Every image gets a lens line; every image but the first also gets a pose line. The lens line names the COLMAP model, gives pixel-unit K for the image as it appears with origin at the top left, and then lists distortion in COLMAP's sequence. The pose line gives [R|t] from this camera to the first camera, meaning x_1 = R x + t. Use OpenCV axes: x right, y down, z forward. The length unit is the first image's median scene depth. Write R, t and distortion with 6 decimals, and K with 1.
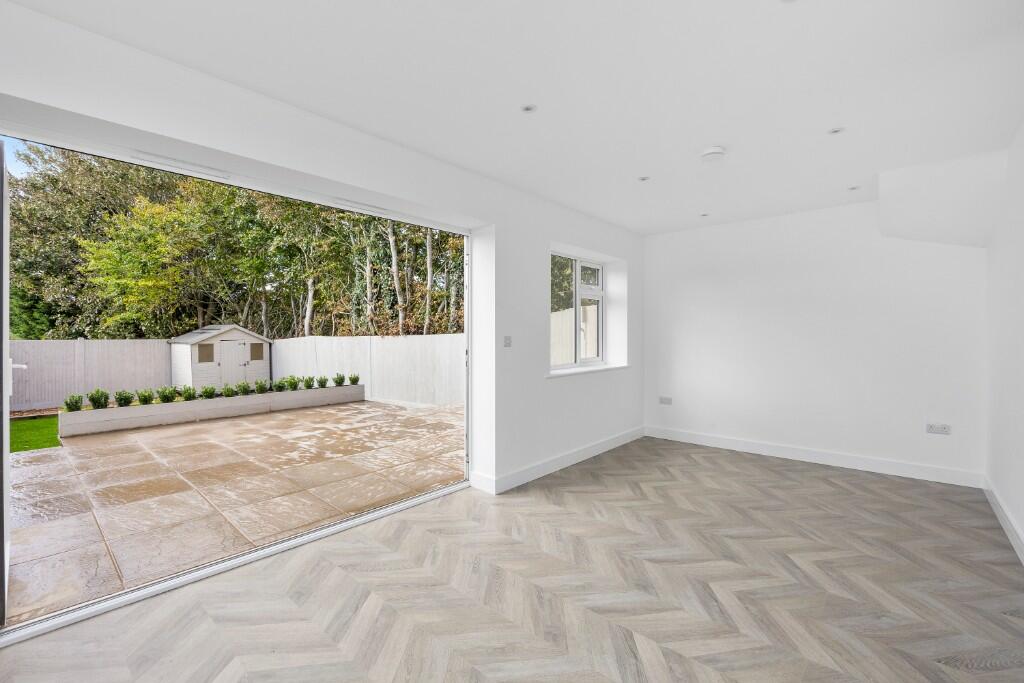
lens RADIAL K [[443.4, 0, 507.3], [0, 443.4, 337.5], [0, 0, 1]] dist [-0.022834, 0.000092]
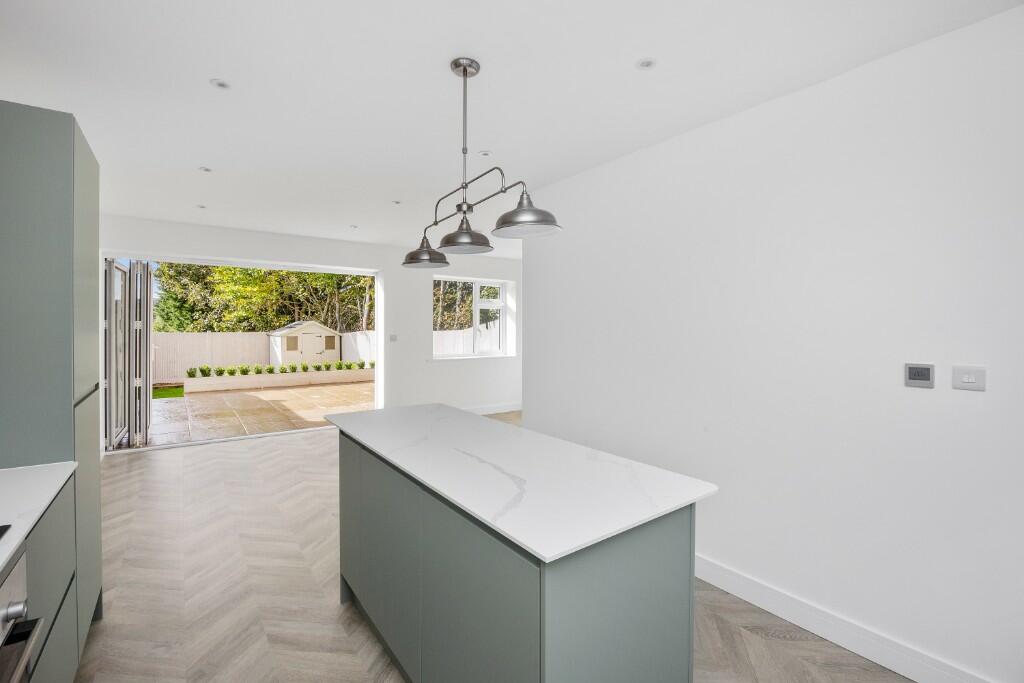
lens RADIAL K [[456.0, 0, 502.4], [0, 456.0, 329.3], [0, 0, 1]] dist [-0.042959, -0.000356]
pose [[0.976443, 0.005070, -0.215717, 0.206193], [-0.005808, 0.999979, -0.002785, -0.006000], [0.215698, 0.003972, 0.976452, -0.160280]]
